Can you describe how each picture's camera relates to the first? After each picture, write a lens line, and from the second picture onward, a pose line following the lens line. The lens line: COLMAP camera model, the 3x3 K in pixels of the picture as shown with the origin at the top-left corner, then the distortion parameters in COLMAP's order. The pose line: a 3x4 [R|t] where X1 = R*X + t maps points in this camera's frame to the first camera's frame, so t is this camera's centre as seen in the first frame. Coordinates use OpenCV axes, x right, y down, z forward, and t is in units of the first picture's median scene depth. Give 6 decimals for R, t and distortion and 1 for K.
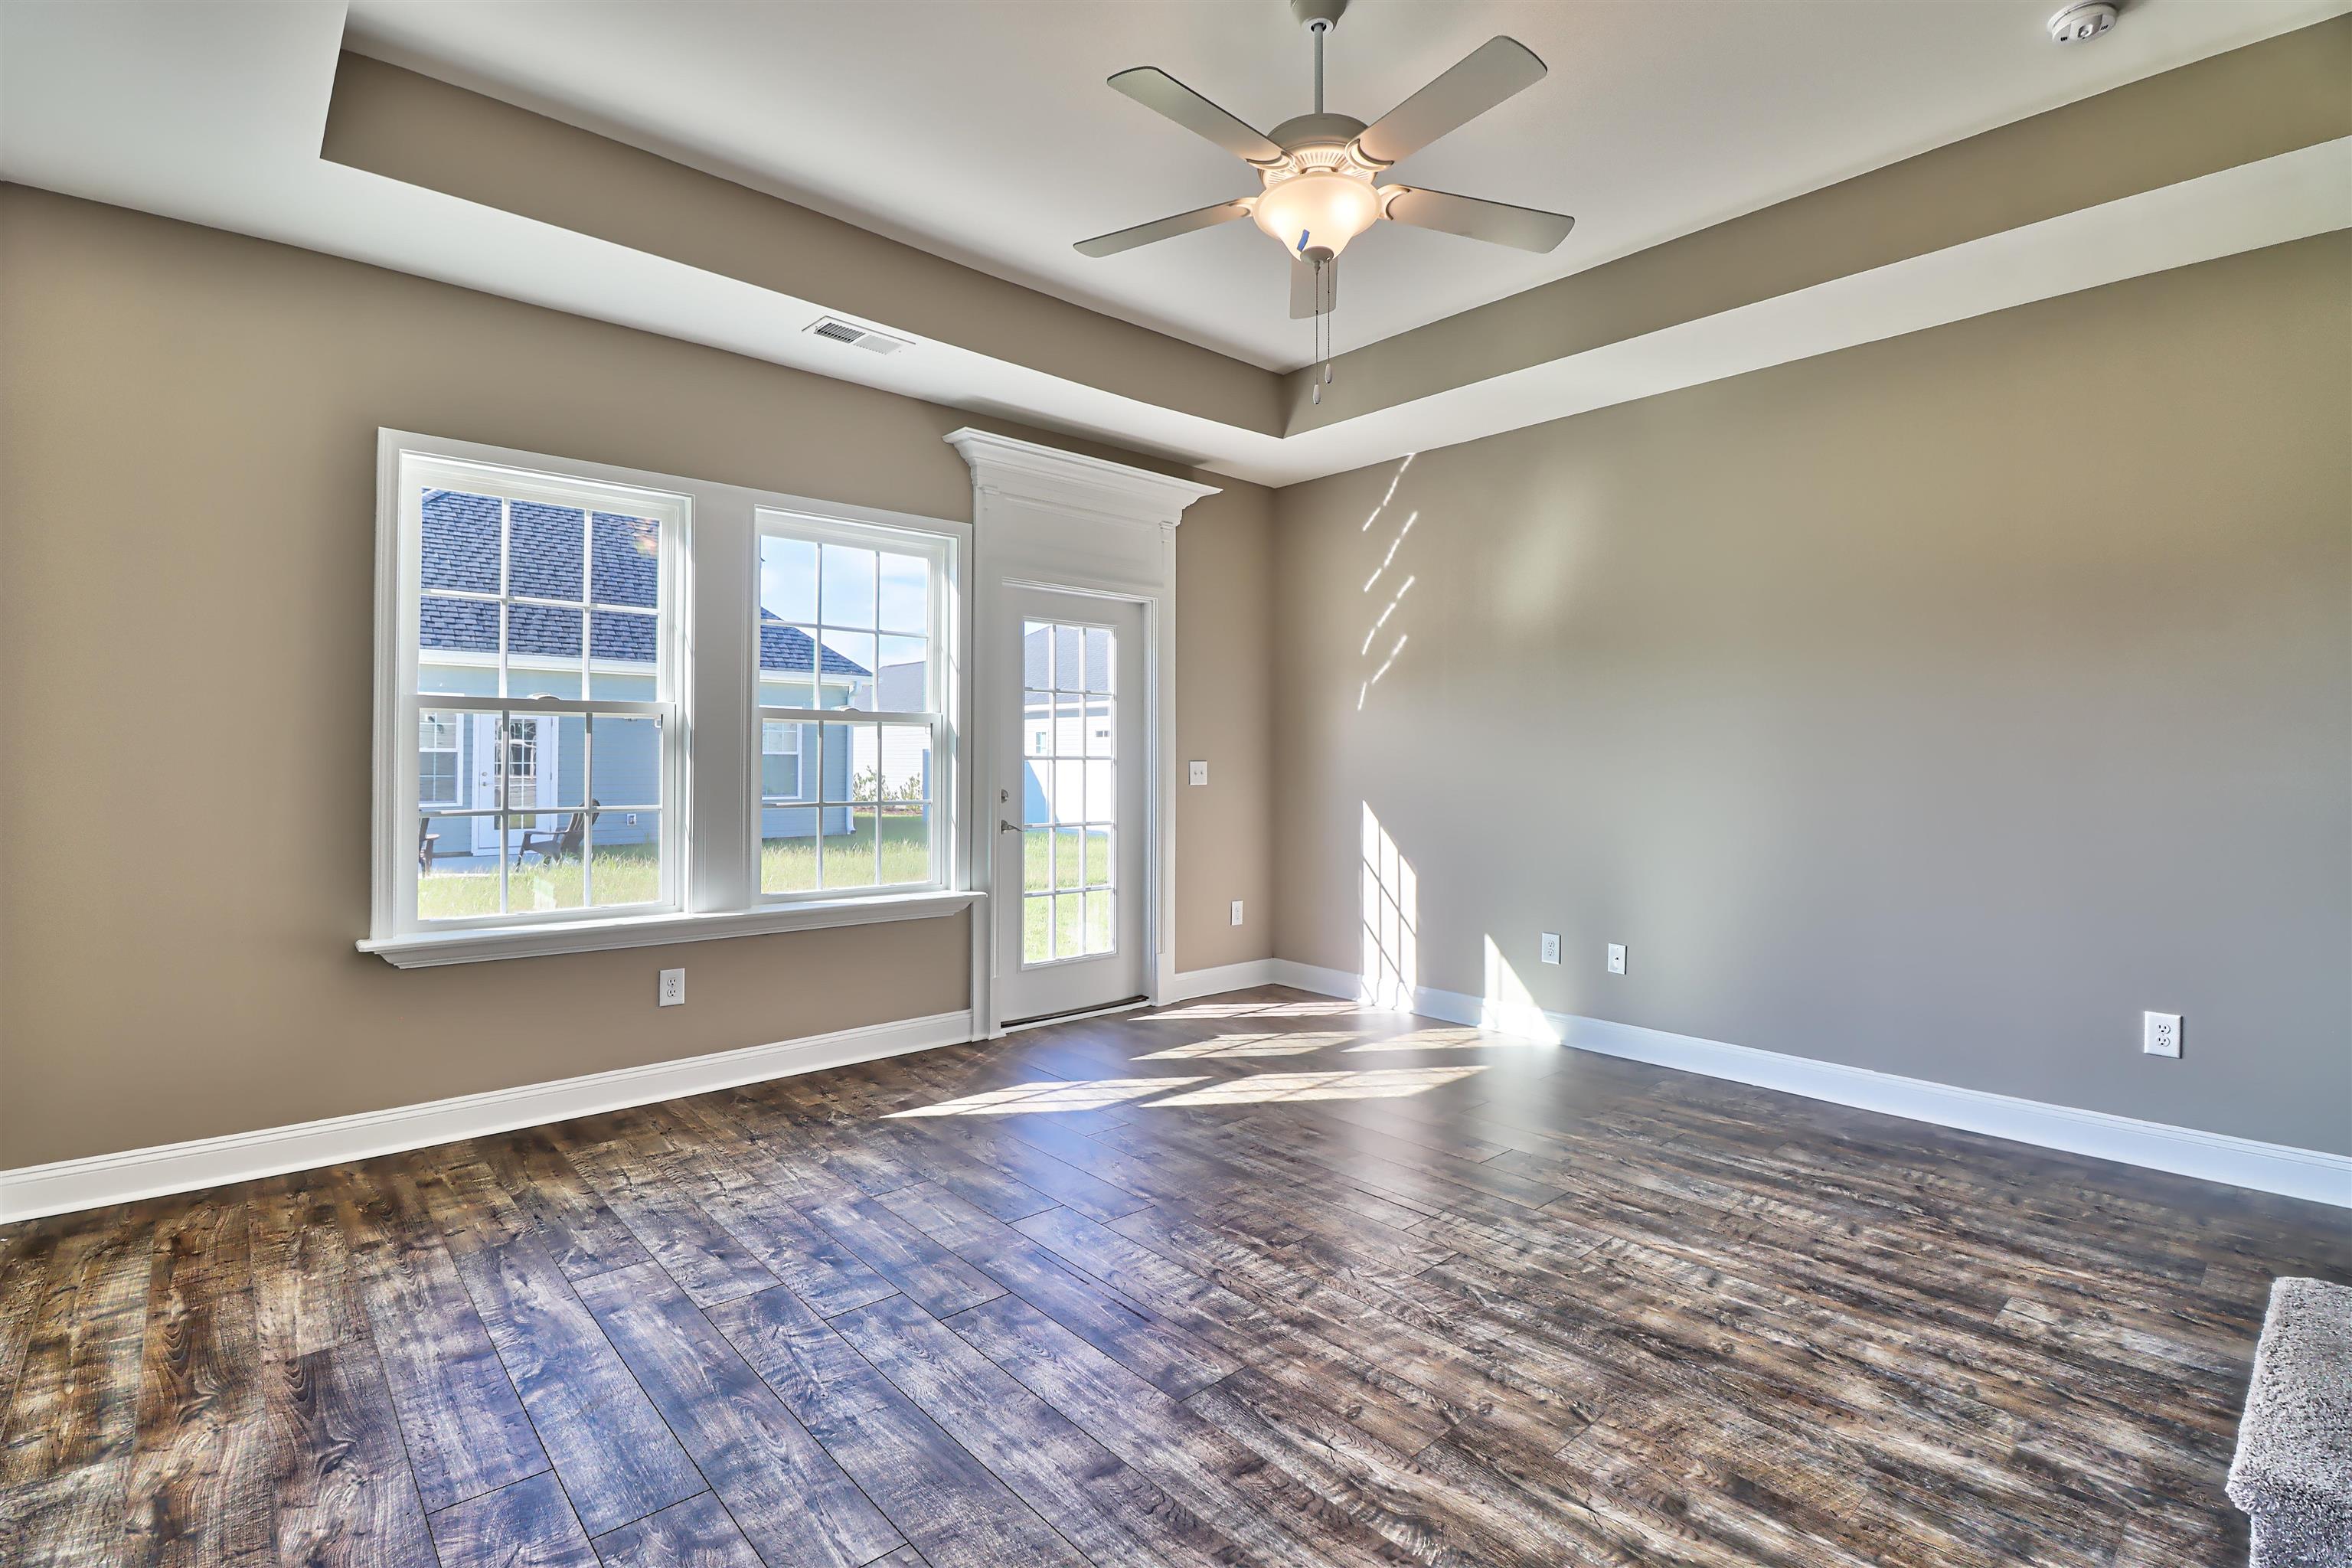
lens RADIAL K [[1084.6, 0, 1166.2], [0, 1084.6, 745.0], [0, 0, 1]] dist [-0.000078, -0.013196]
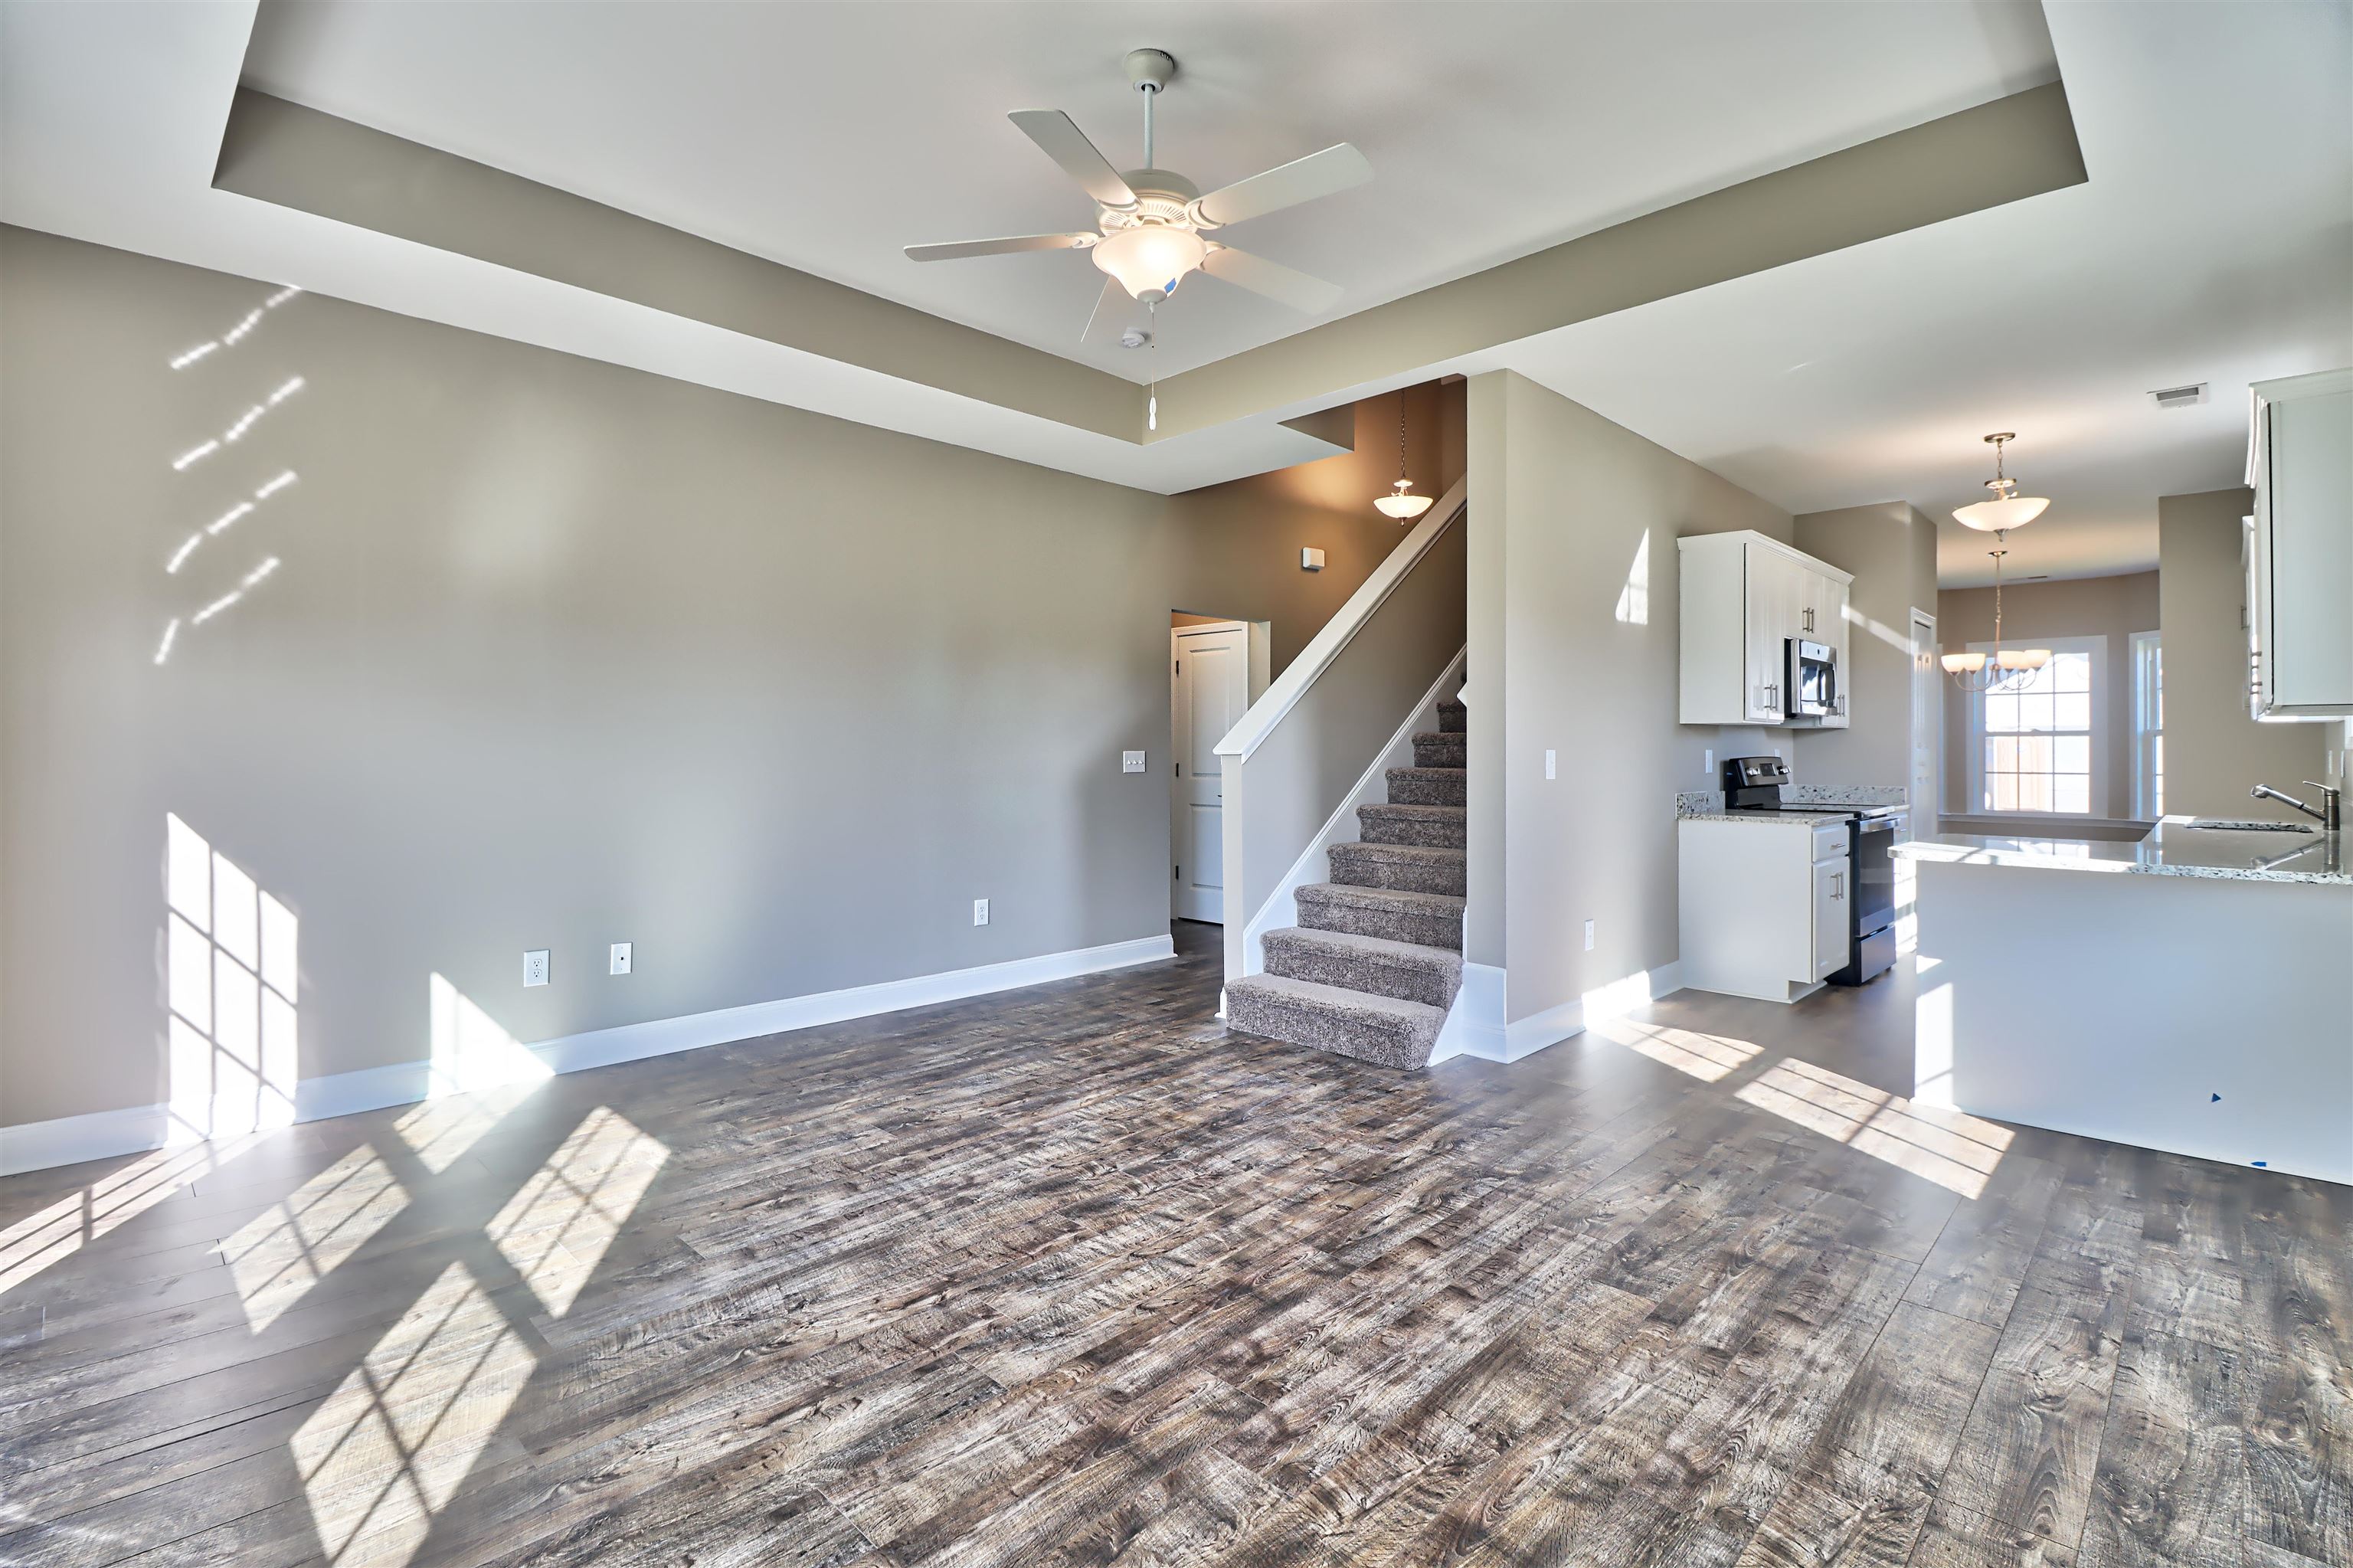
lens RADIAL K [[1085.1, 0, 1166.7], [0, 1085.1, 745.0], [0, 0, 1]] dist [-0.000078, -0.013196]
pose [[-0.065754, 0.000393, 0.997836, -0.972632], [-0.016237, 0.999867, -0.001464, 0.011241], [-0.997704, -0.016298, -0.065739, 1.053365]]
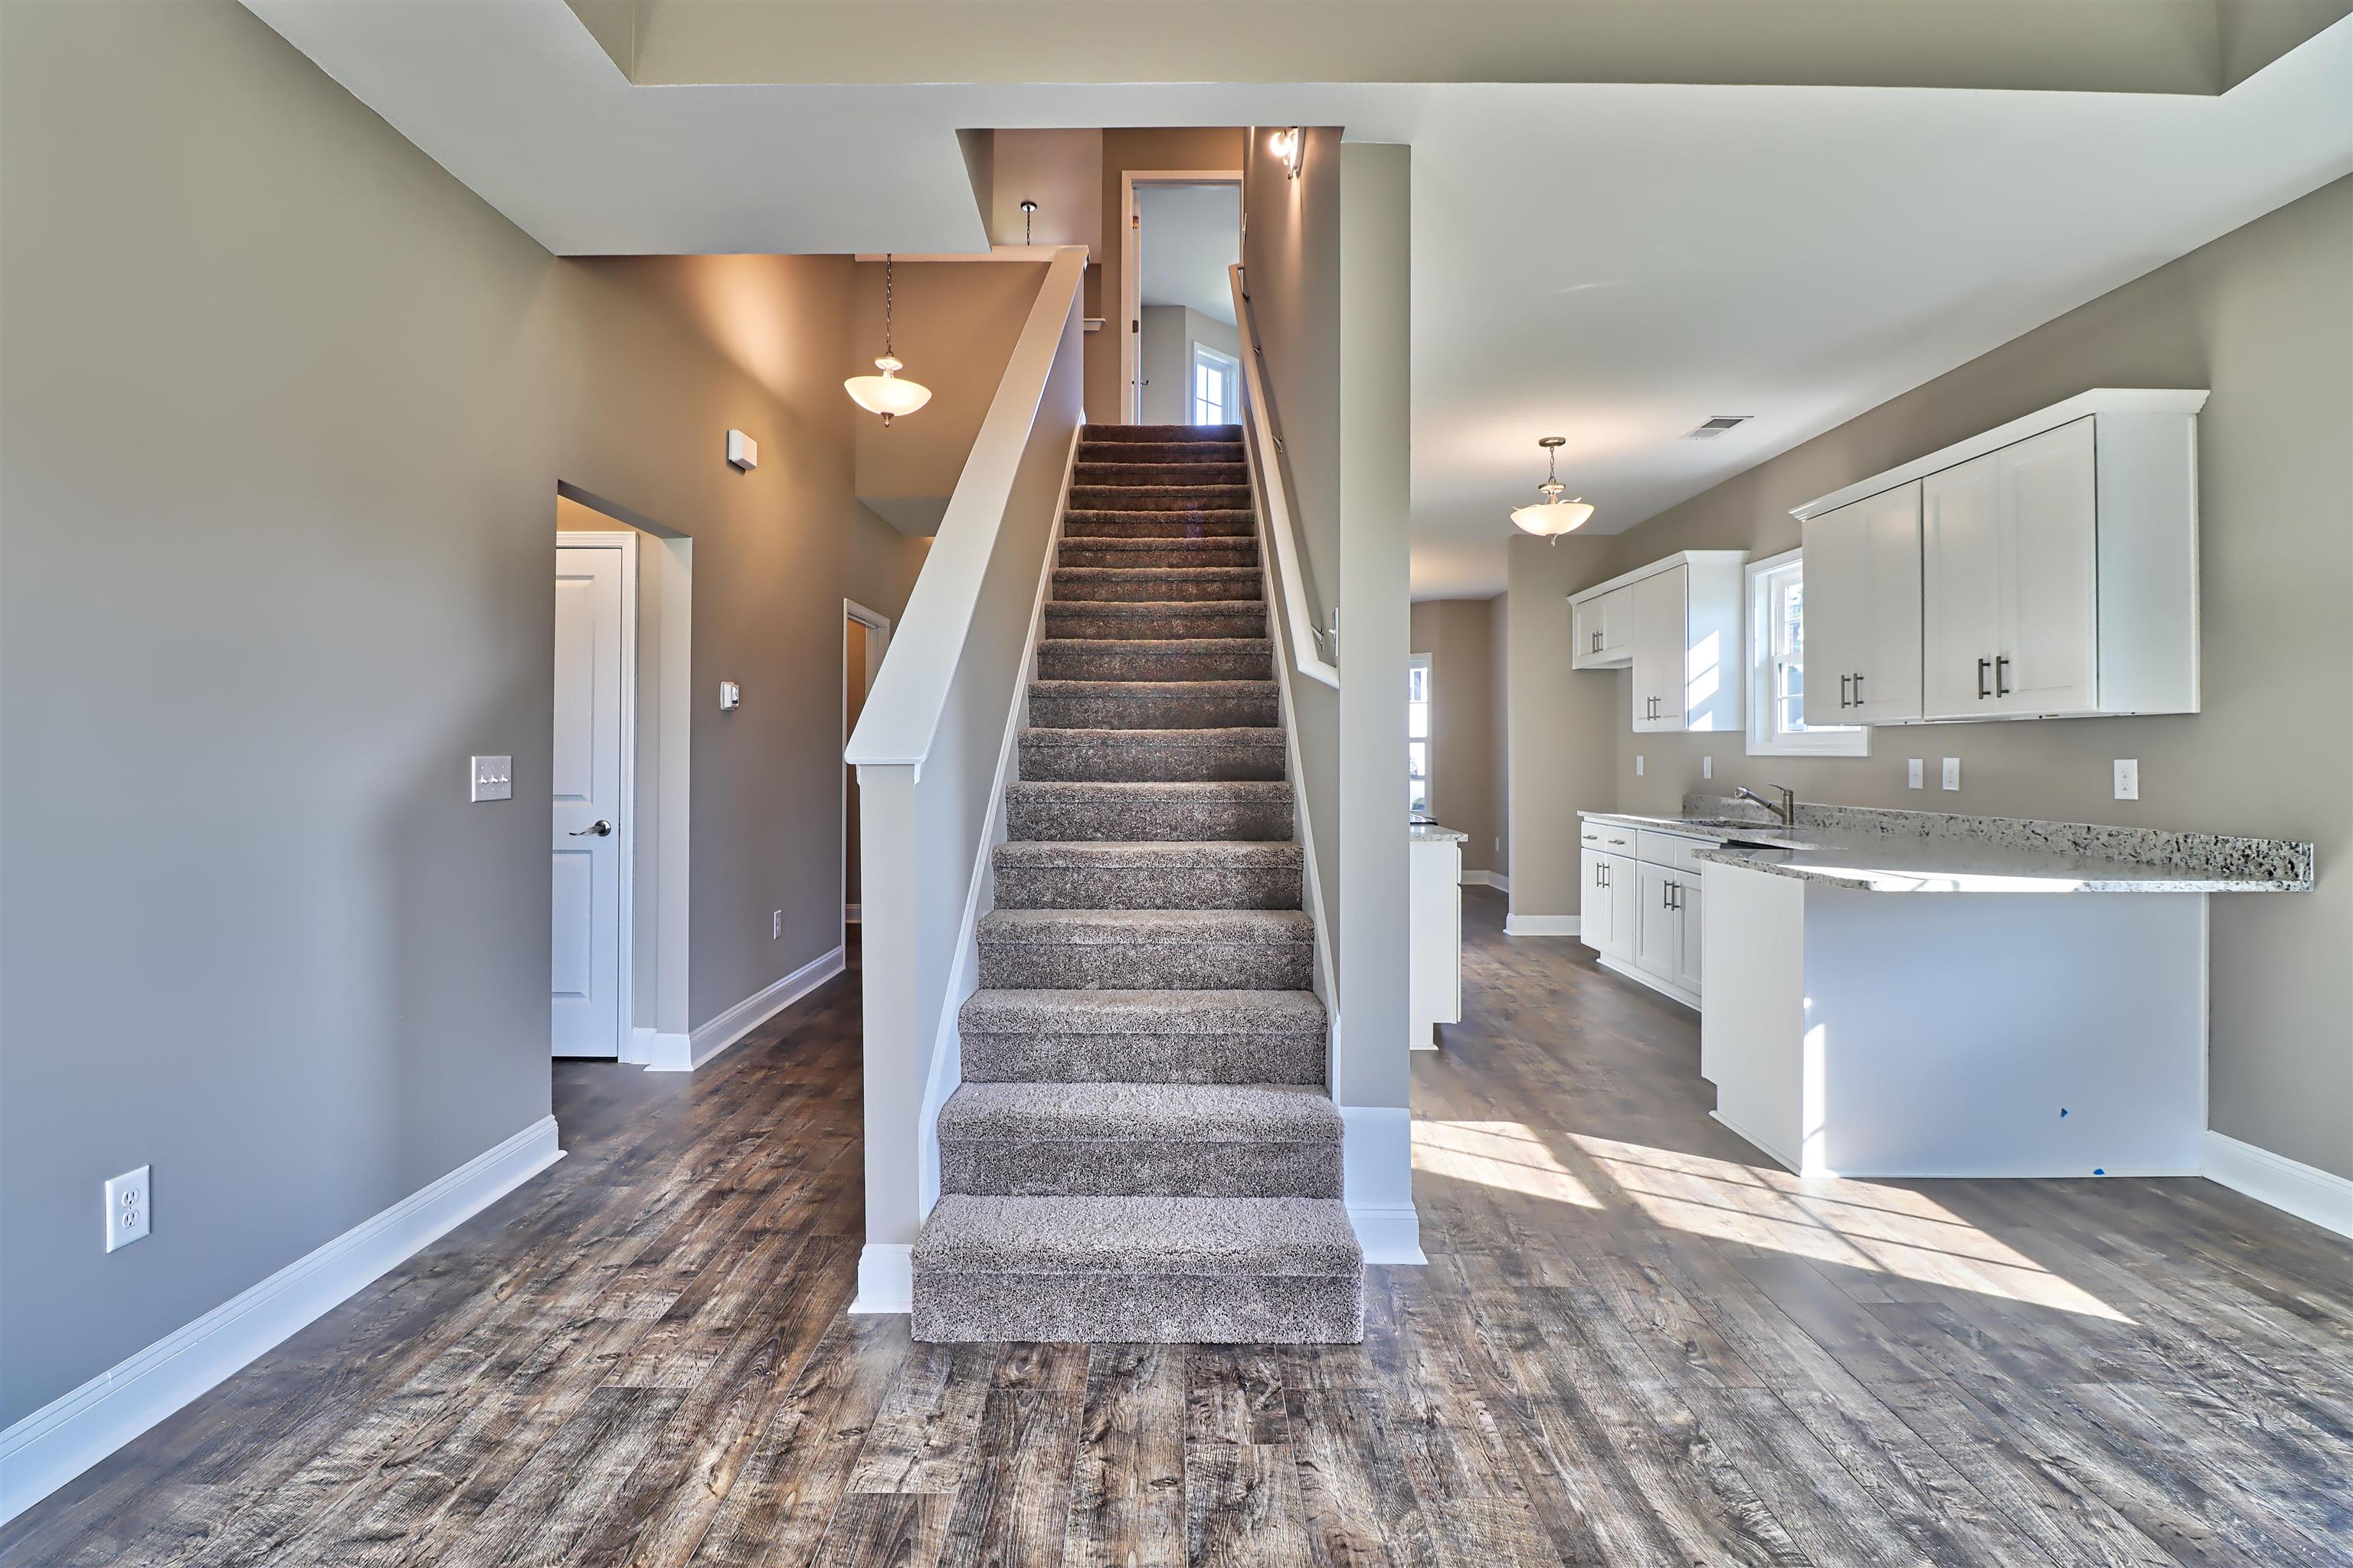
lens RADIAL K [[1085.1, 0, 1166.7], [0, 1085.1, 745.0], [0, 0, 1]] dist [-0.000078, -0.013196]
pose [[-0.744874, -0.000968, 0.667204, 0.136739], [-0.016523, 0.999719, -0.016996, 0.018892], [-0.667000, -0.023683, -0.744681, 1.349796]]
